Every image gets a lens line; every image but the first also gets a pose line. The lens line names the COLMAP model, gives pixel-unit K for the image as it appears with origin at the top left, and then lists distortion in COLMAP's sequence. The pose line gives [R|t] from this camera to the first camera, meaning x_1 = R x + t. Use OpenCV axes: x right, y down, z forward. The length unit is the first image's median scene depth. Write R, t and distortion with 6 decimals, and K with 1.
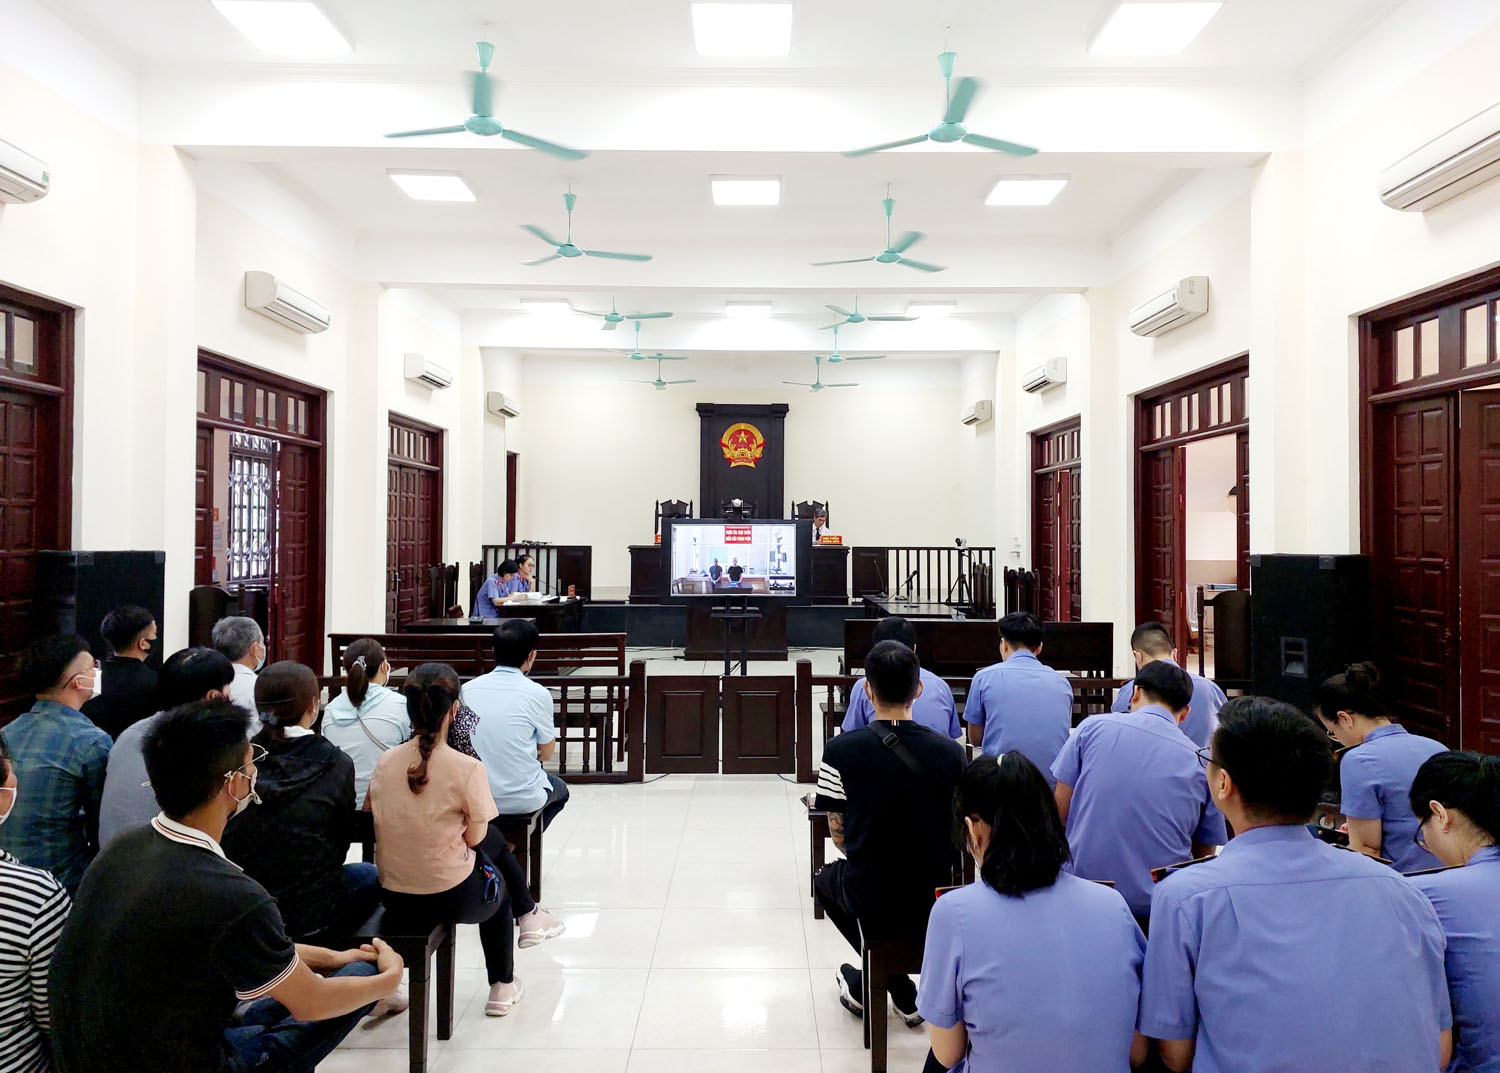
lens RADIAL K [[892.6, 0, 774.8], [0, 892.6, 513.6], [0, 0, 1]] dist [-0.000371, -0.000543]
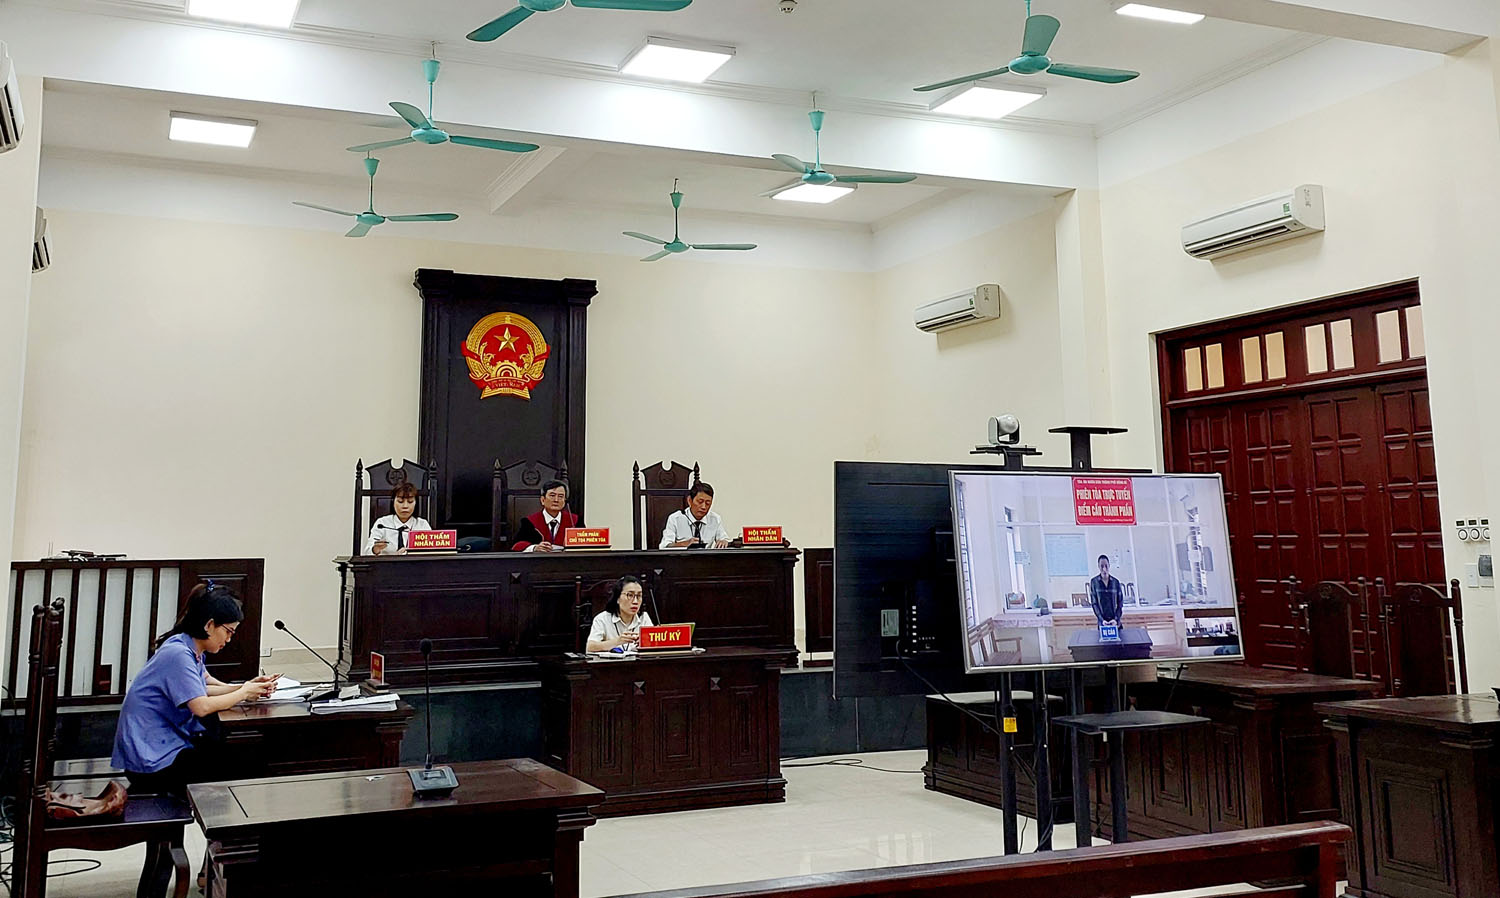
lens RADIAL K [[1333.5, 0, 748.6], [0, 1333.5, 318.5], [0, 0, 1]] dist [0.093016, -0.014073]
pose [[0.931142, 0.046544, 0.361674, -0.231356], [0.006057, 0.989710, -0.142961, 0.016341], [-0.364606, 0.135307, 0.921279, 0.297049]]
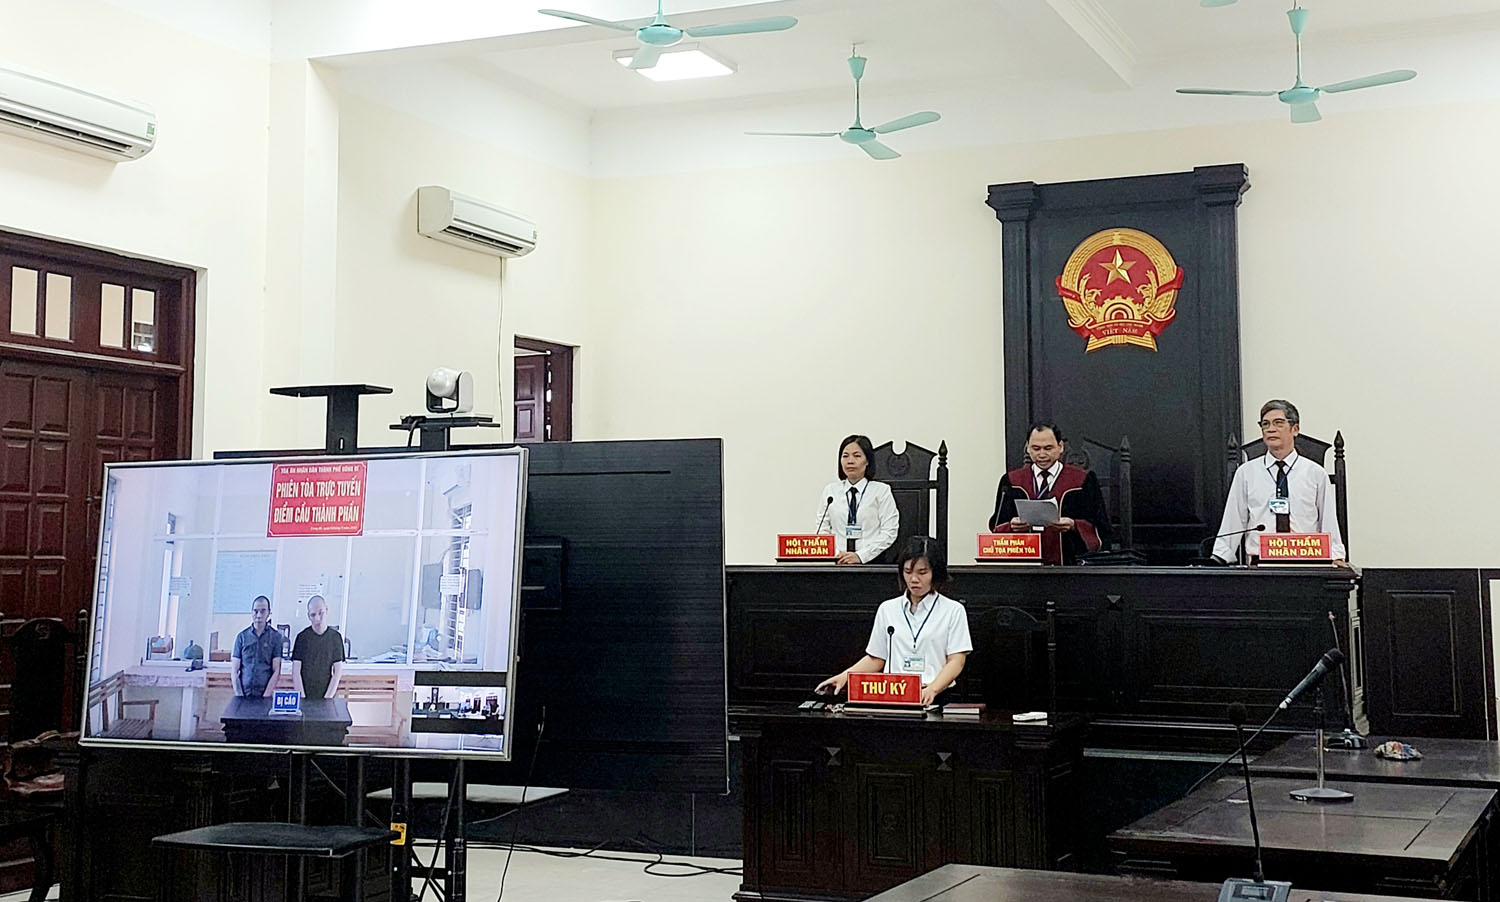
lens RADIAL K [[1791.7, 0, 748.0], [0, 1791.7, 337.9], [0, 0, 1]] dist [0.172973, -0.384172]
pose [[0.908335, -0.055793, -0.414505, 0.161843], [0.014770, 0.994723, -0.101527, 0.018743], [0.417983, 0.086098, 0.904366, 0.344555]]
